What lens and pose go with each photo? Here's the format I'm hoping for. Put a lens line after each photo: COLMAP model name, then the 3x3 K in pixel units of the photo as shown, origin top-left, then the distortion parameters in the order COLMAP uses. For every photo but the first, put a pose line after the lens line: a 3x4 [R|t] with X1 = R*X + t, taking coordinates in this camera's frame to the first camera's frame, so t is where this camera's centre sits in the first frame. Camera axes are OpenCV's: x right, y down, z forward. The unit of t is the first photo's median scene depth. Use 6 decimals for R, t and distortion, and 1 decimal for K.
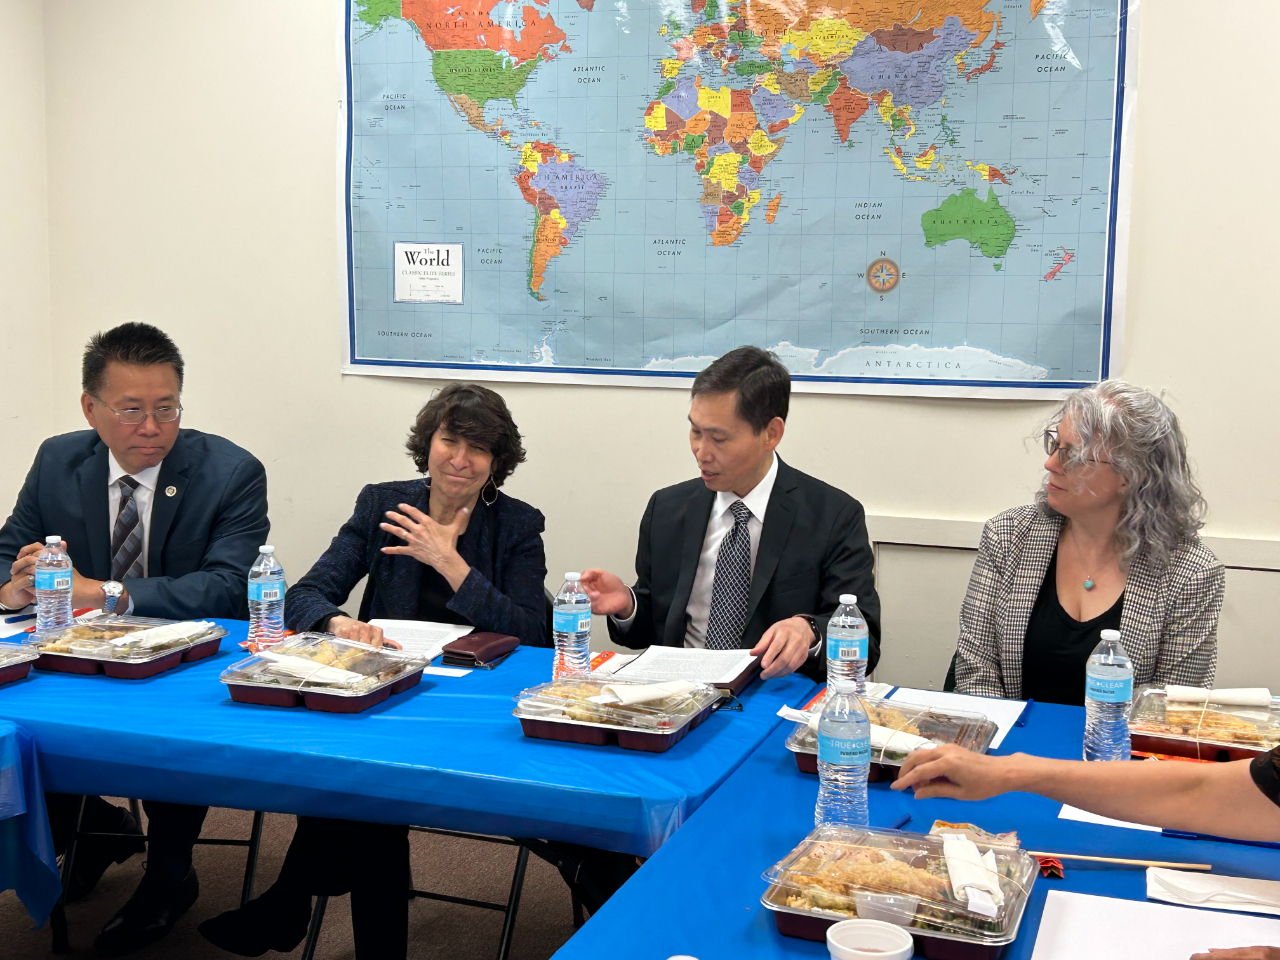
lens RADIAL K [[1595.7, 0, 653.5], [0, 1595.7, 480.5], [0, 0, 1]] dist [0.086771, 0.000000]
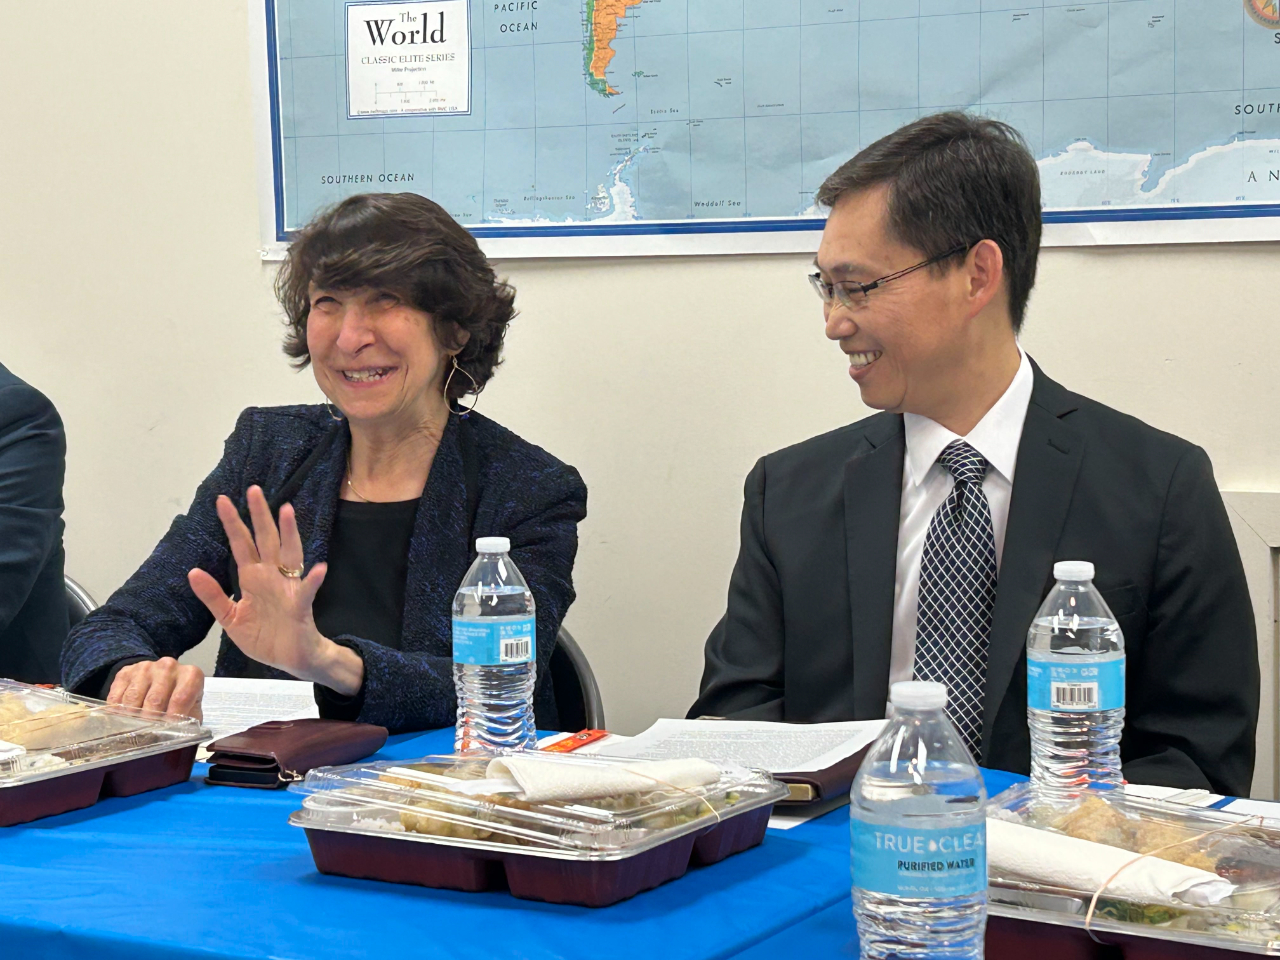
lens RADIAL K [[2606.9, 0, 627.0], [0, 2606.9, 468.2], [0, 0, 1]] dist [0.149419, 0.000000]
pose [[0.984875, -0.015472, -0.172572, 0.082762], [0.006284, 0.998539, -0.053663, 0.055350], [0.173150, 0.051767, 0.983534, 0.187557]]
